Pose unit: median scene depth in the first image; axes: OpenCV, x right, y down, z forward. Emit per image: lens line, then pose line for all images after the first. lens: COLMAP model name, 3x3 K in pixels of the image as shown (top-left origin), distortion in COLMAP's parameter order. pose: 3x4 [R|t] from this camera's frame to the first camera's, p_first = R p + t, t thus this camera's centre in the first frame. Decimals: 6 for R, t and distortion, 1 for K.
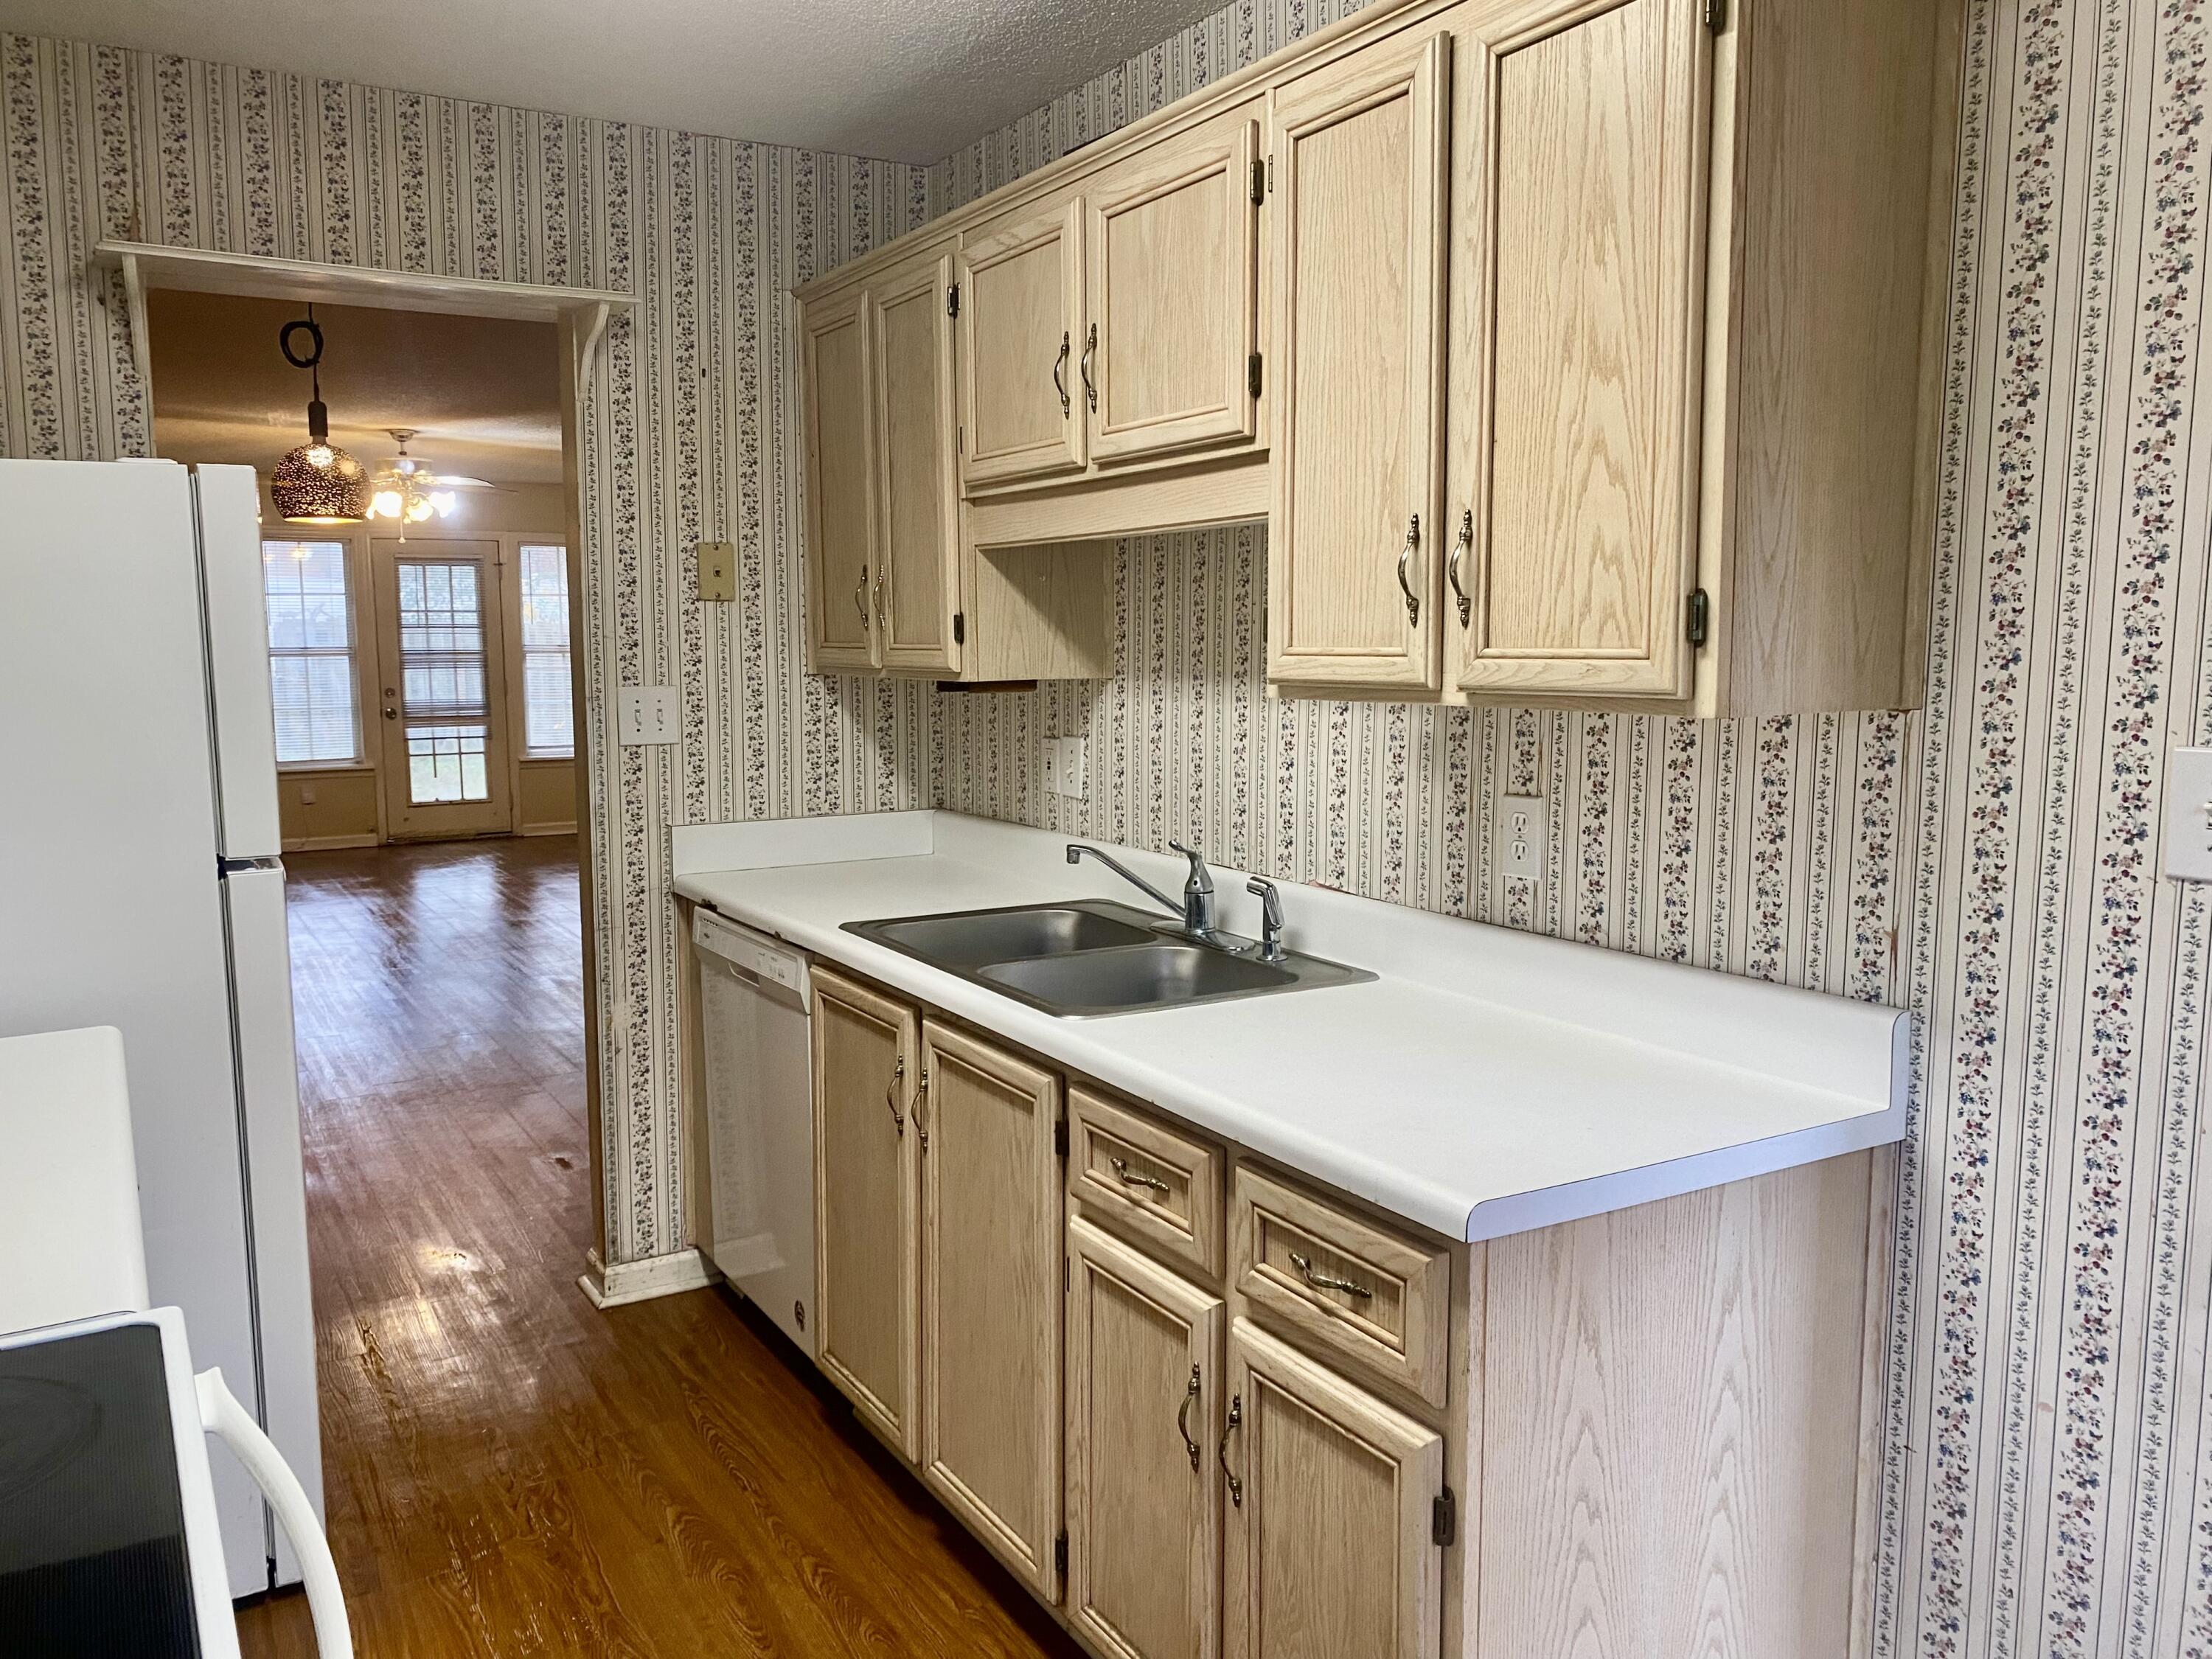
lens RADIAL K [[1670.5, 0, 1094.4], [0, 1670.5, 819.1], [0, 0, 1]] dist [0.040441, -0.033588]
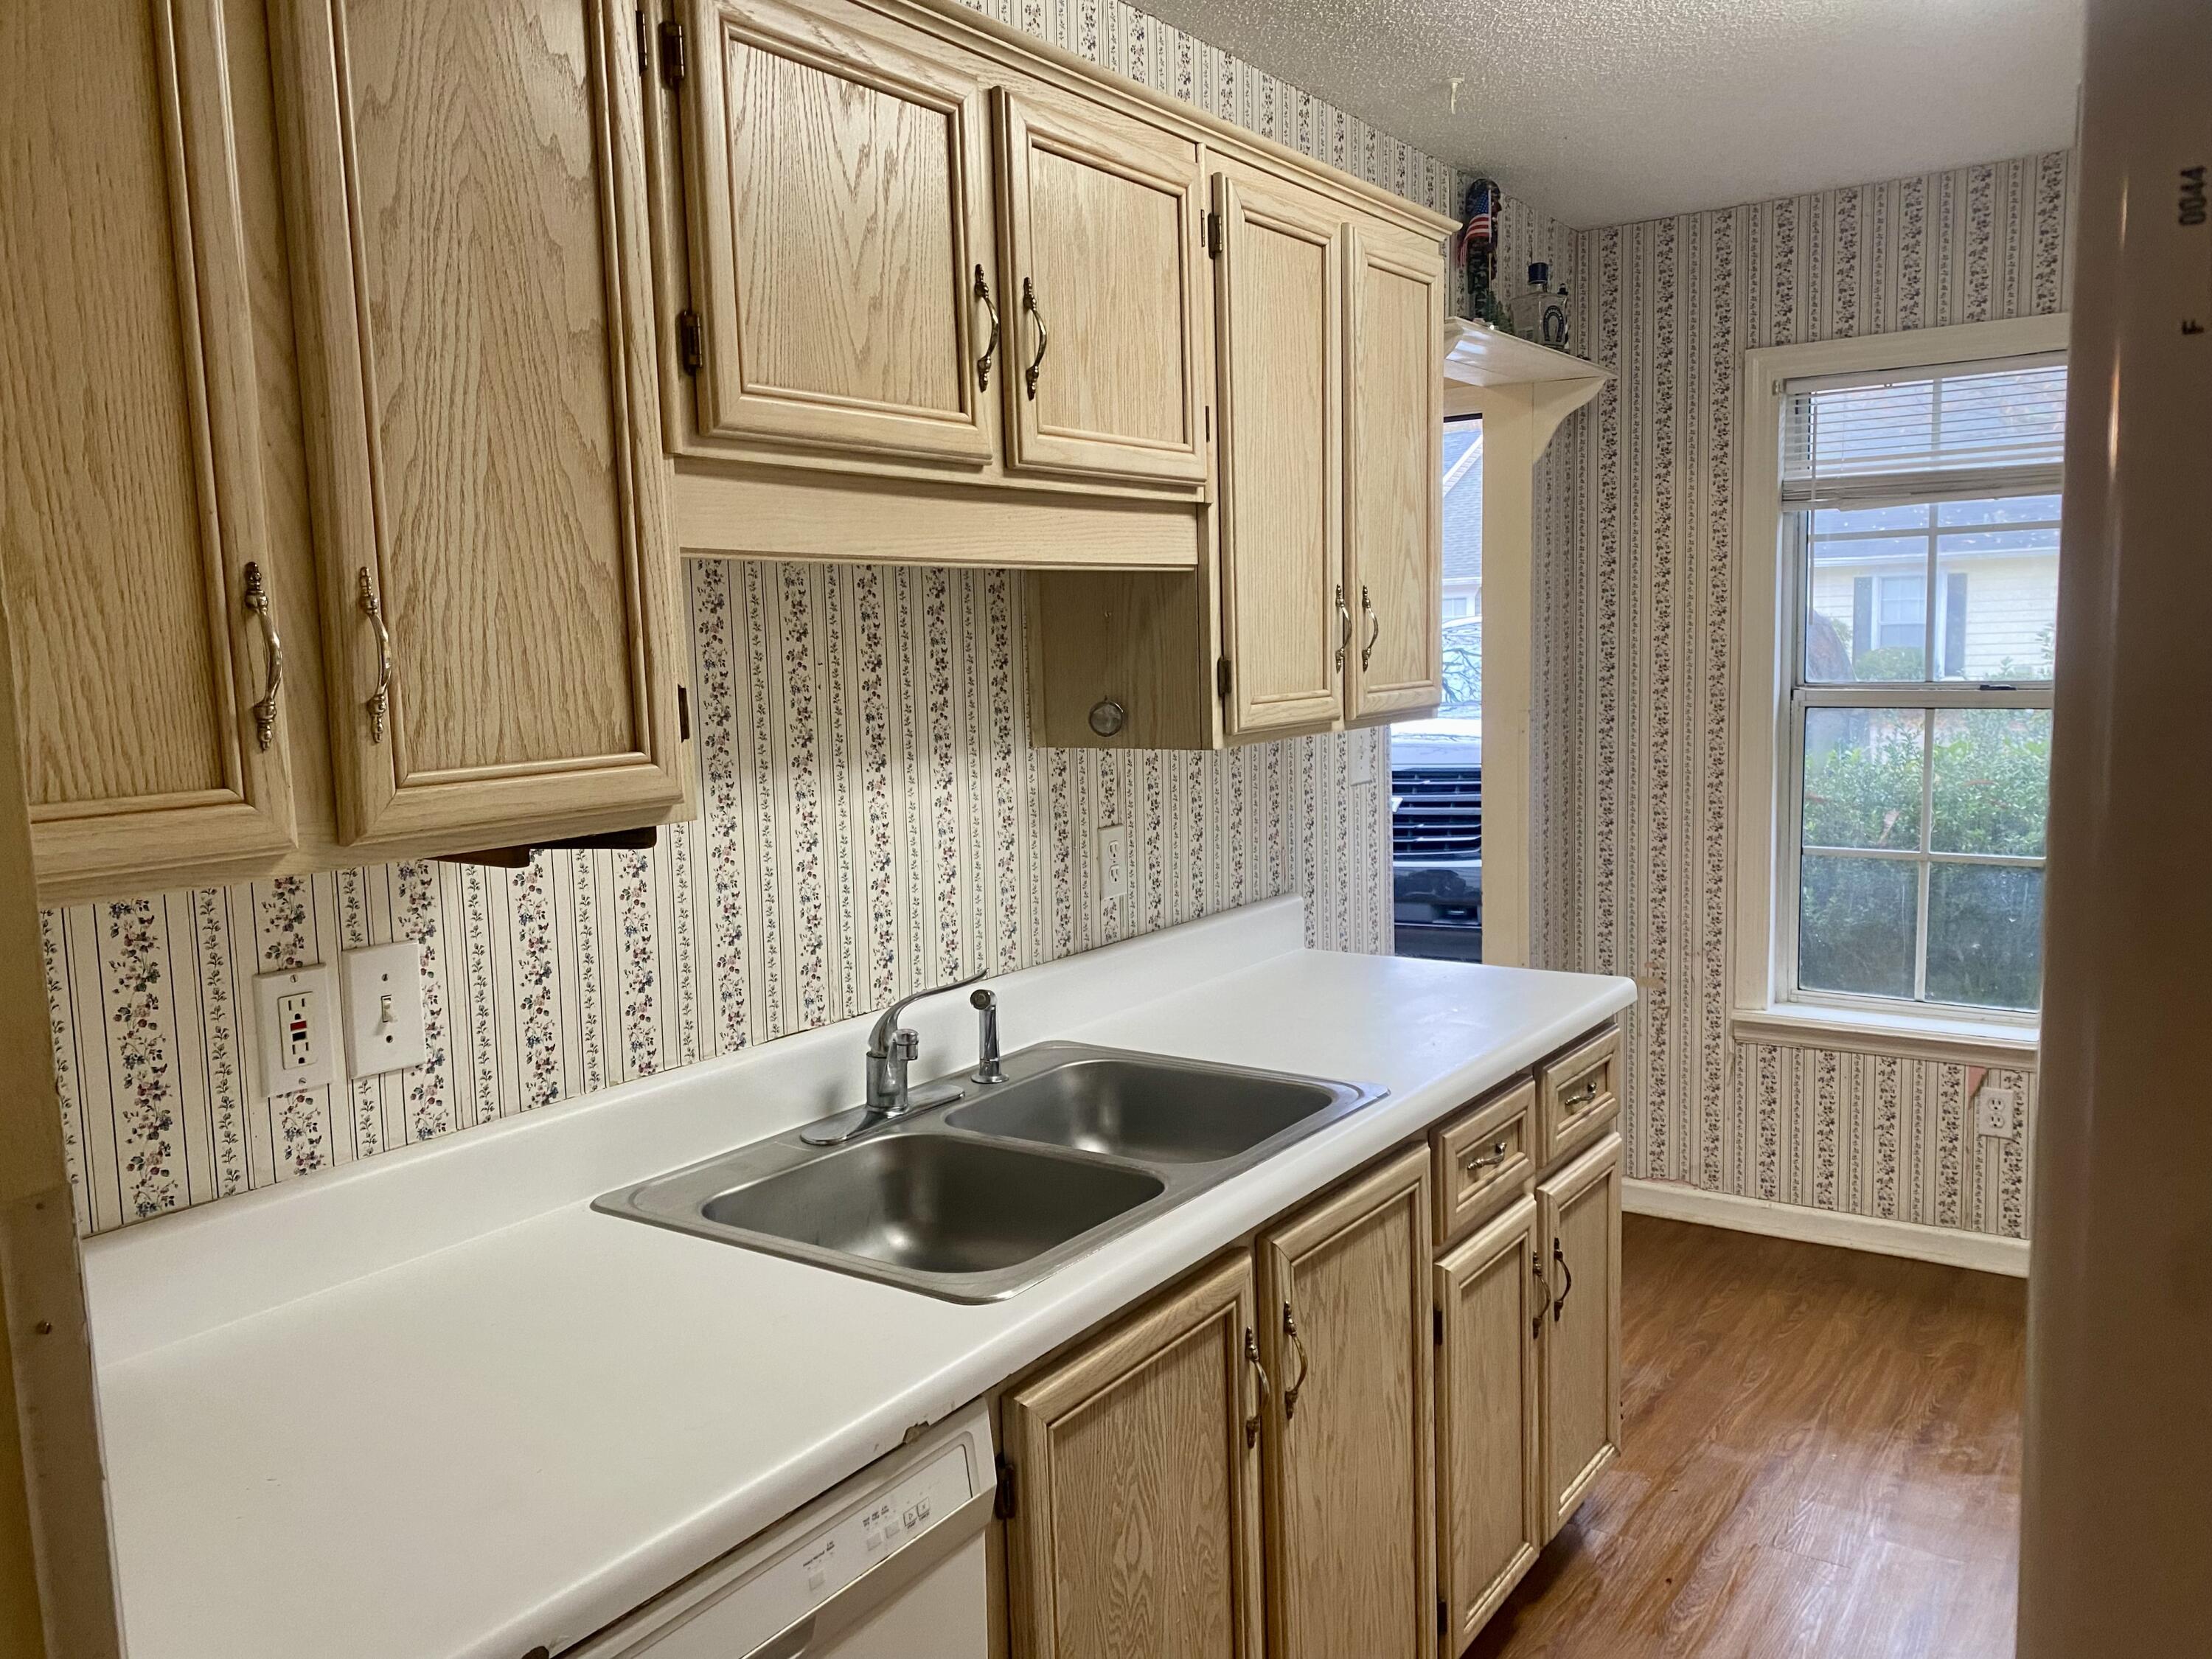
lens RADIAL K [[1670.5, 0, 1107.7], [0, 1670.5, 830.3], [0, 0, 1]] dist [0.040441, -0.033588]
pose [[-0.428596, -0.076104, 0.900285, -0.729075], [0.136915, 0.979467, 0.147979, -0.170285], [-0.893062, 0.186686, -0.409376, 1.379889]]
